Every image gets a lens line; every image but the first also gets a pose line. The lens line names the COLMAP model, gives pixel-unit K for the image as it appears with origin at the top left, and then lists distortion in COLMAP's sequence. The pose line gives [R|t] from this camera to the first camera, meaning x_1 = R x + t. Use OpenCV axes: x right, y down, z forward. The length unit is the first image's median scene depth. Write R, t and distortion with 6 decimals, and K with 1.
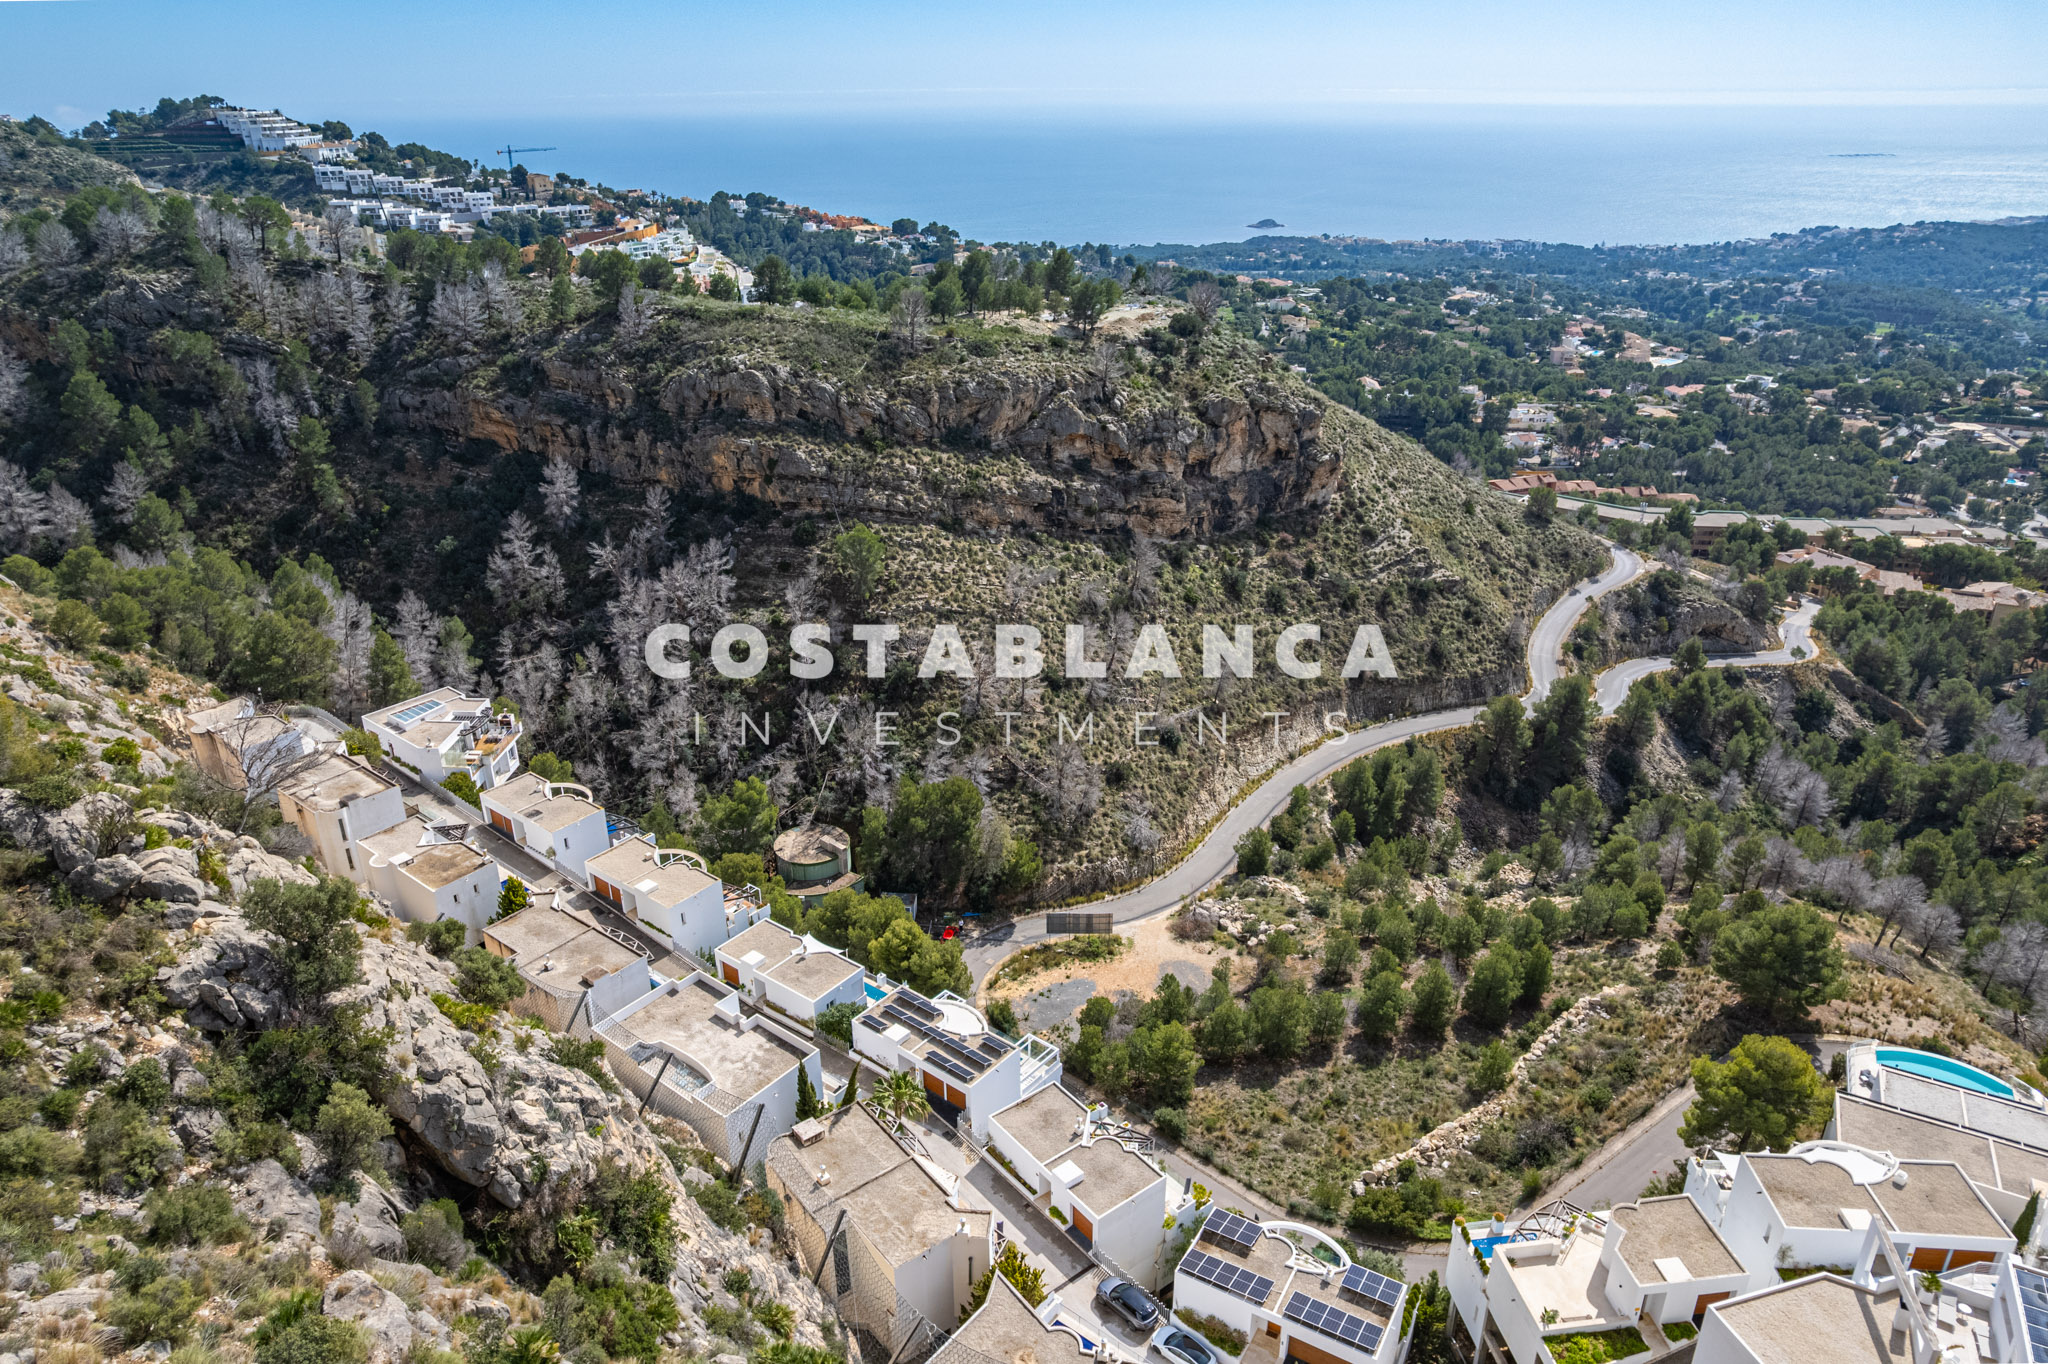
lens RADIAL K [[1306.4, 0, 1037.2], [0, 1306.4, 648.9], [0, 0, 1]] dist [-0.079646, 0.070096]
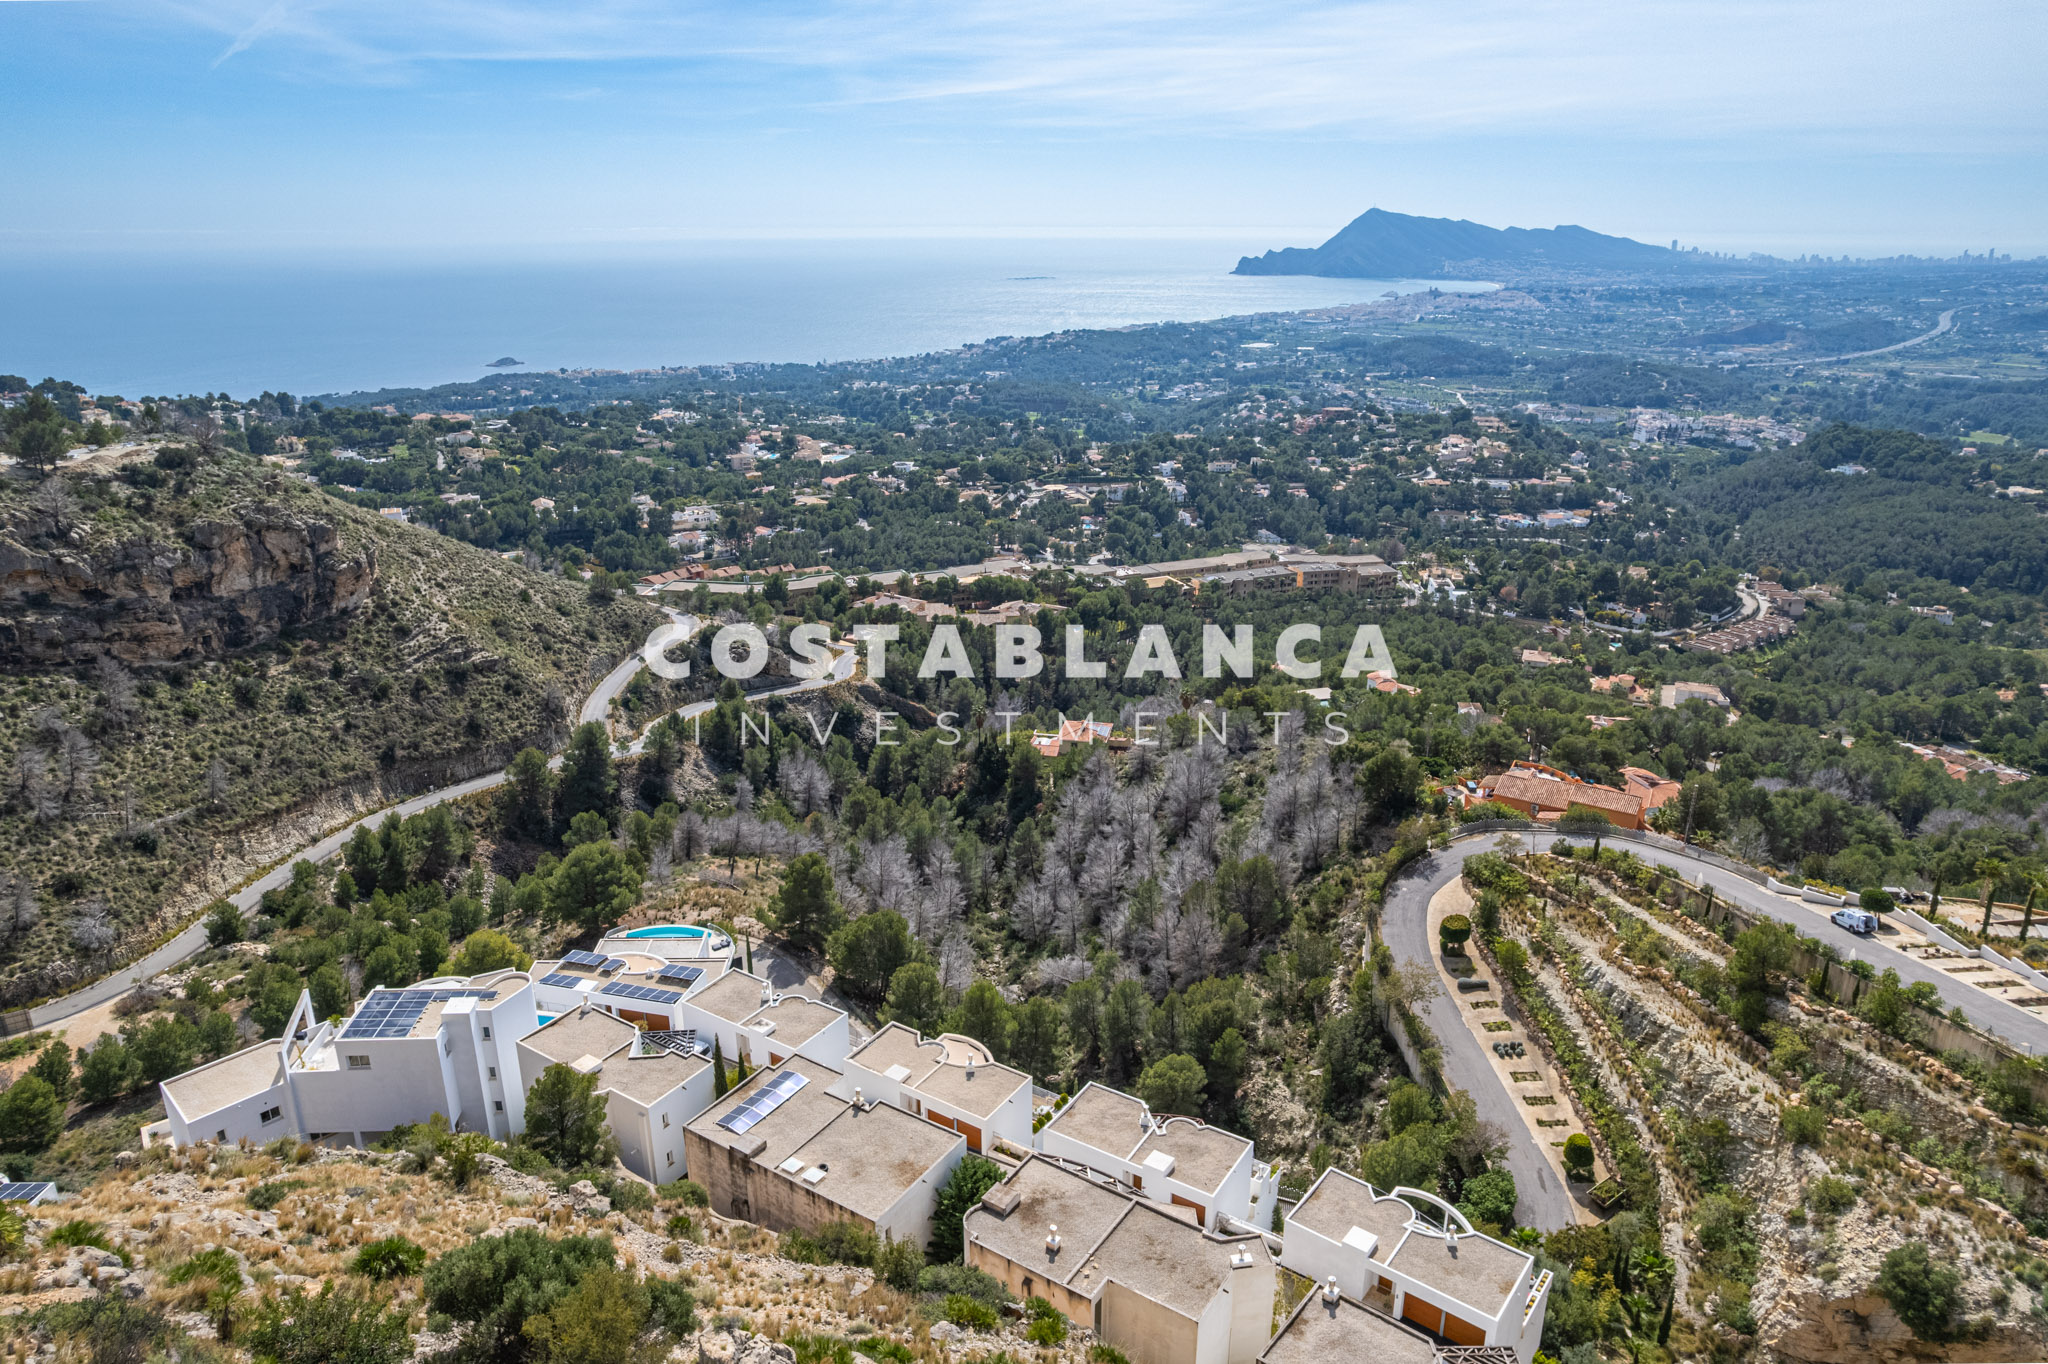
lens RADIAL K [[1306.4, 0, 1037.2], [0, 1306.4, 648.9], [0, 0, 1]] dist [-0.079646, 0.070096]
pose [[0.865523, -0.148251, 0.478427, 0.196859], [0.192876, 0.980181, -0.045203, 0.078448], [-0.462244, 0.131401, 0.876963, -0.191334]]
